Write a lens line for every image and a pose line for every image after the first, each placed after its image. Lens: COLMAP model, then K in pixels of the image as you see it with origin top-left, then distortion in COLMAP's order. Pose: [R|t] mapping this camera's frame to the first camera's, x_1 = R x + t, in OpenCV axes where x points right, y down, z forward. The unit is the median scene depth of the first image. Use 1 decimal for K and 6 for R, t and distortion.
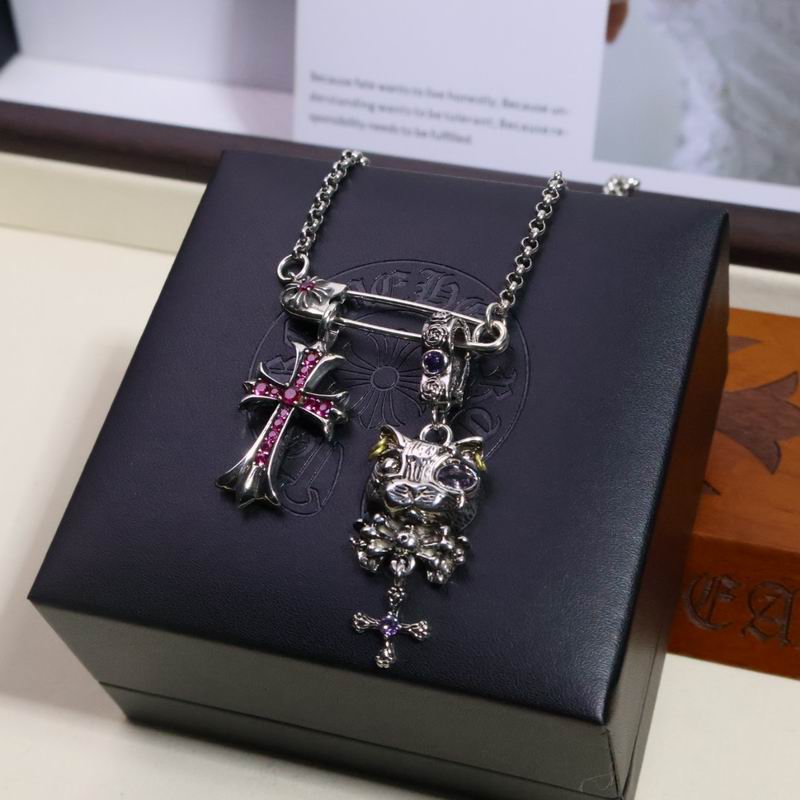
lens RADIAL K [[1588.8, 0, 396.9], [0, 1588.8, 395.6], [0, 0, 1]] dist [0.018665, 0.000000]
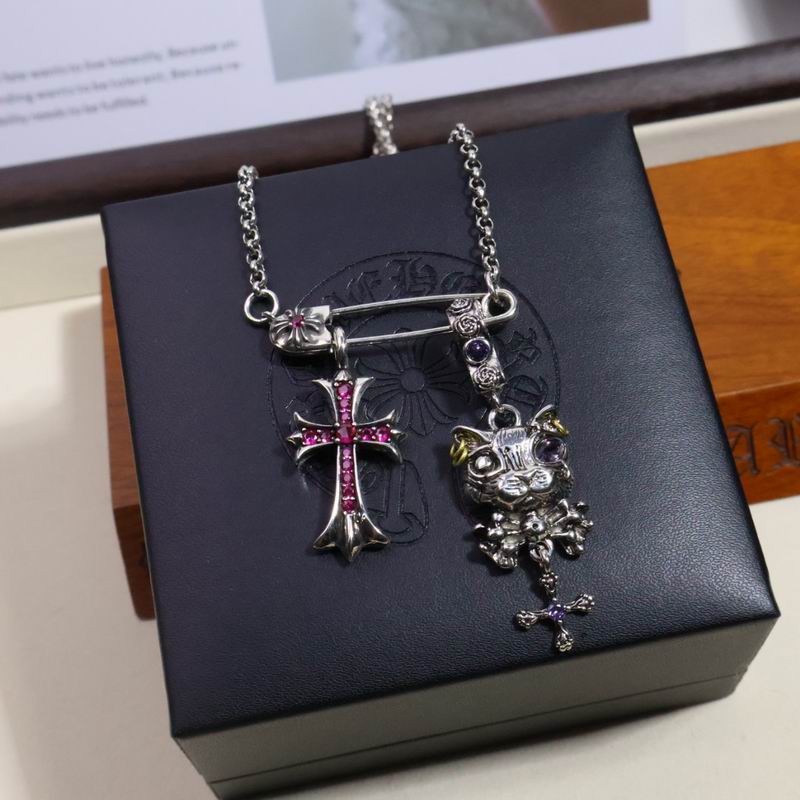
lens RADIAL K [[1588.8, 0, 428.5], [0, 1588.8, 399.9], [0, 0, 1]] dist [0.018665, 0.000000]
pose [[0.877615, -0.361411, 0.314918, -0.320866], [0.330683, 0.932049, 0.148100, -0.146518], [-0.347044, -0.025837, 0.937493, 0.071544]]
